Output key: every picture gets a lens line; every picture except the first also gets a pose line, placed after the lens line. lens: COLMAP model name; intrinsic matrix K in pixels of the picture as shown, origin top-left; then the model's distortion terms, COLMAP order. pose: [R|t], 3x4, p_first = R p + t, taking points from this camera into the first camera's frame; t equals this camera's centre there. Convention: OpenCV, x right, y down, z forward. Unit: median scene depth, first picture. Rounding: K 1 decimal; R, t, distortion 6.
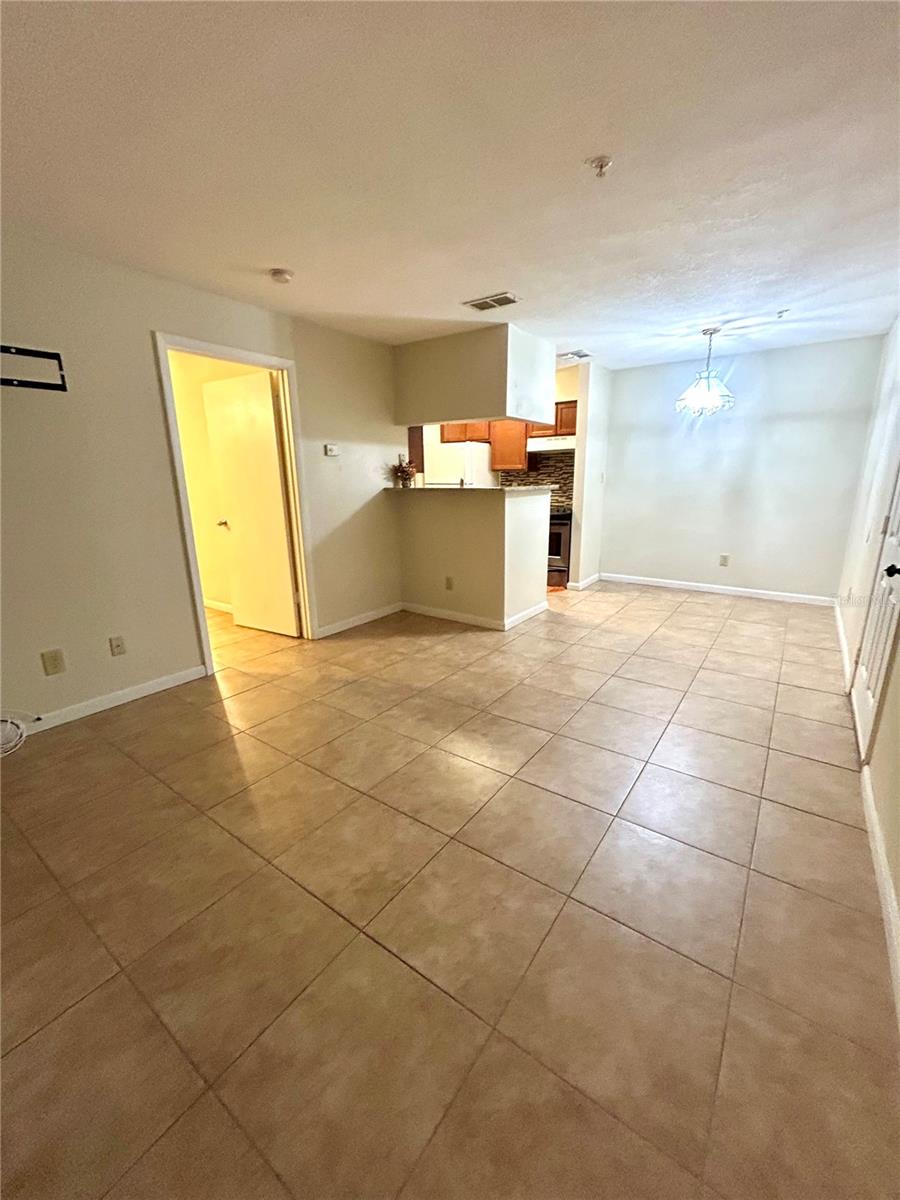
lens RADIAL K [[481.6, 0, 449.8], [0, 481.6, 603.9], [0, 0, 1]] dist [-0.004270, 0.002011]
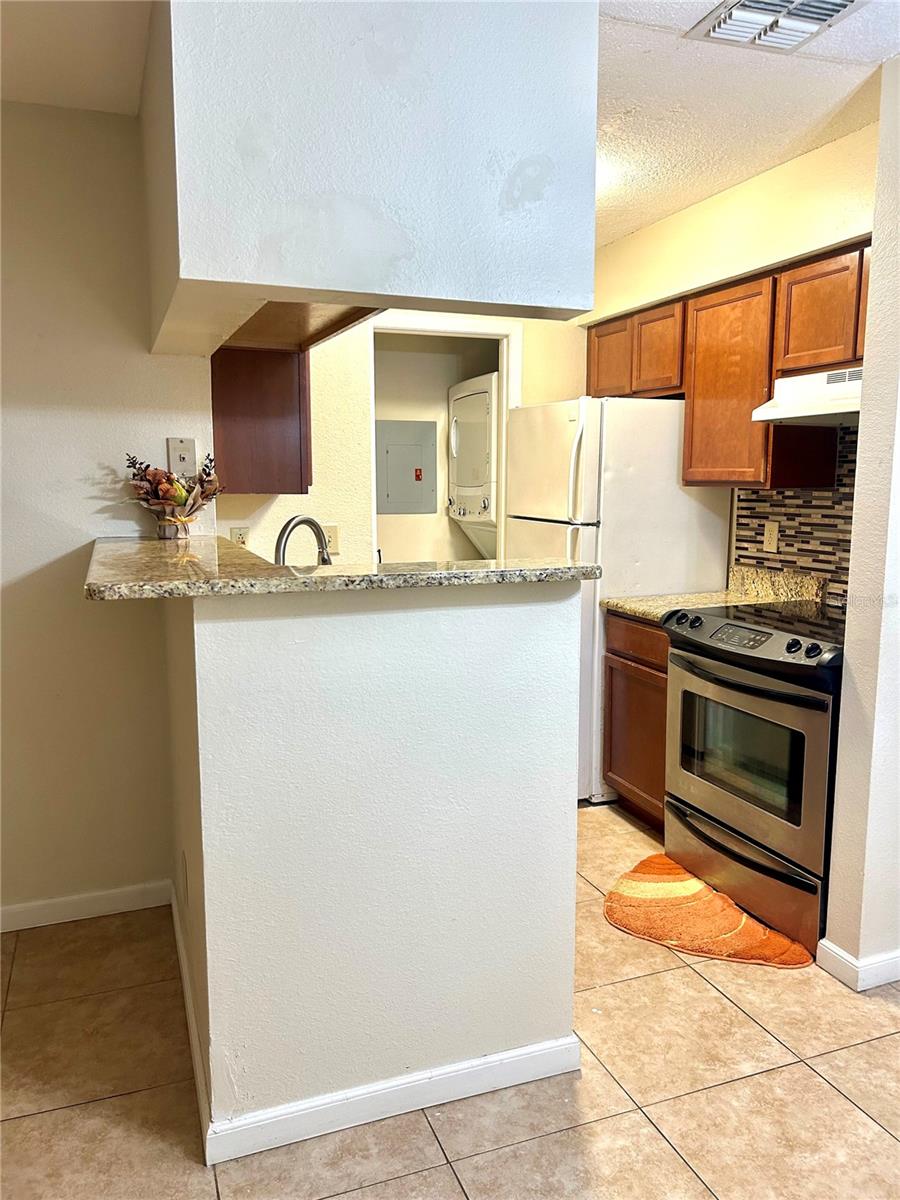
lens RADIAL K [[903.7, 0, 449.6], [0, 903.7, 594.8], [0, 0, 1]] dist [0.042719, -0.071071]
pose [[0.836228, 0.089546, -0.541021, 0.305401], [-0.153793, 0.985280, -0.074633, -0.145562], [0.526375, 0.145616, 0.837691, 0.460001]]
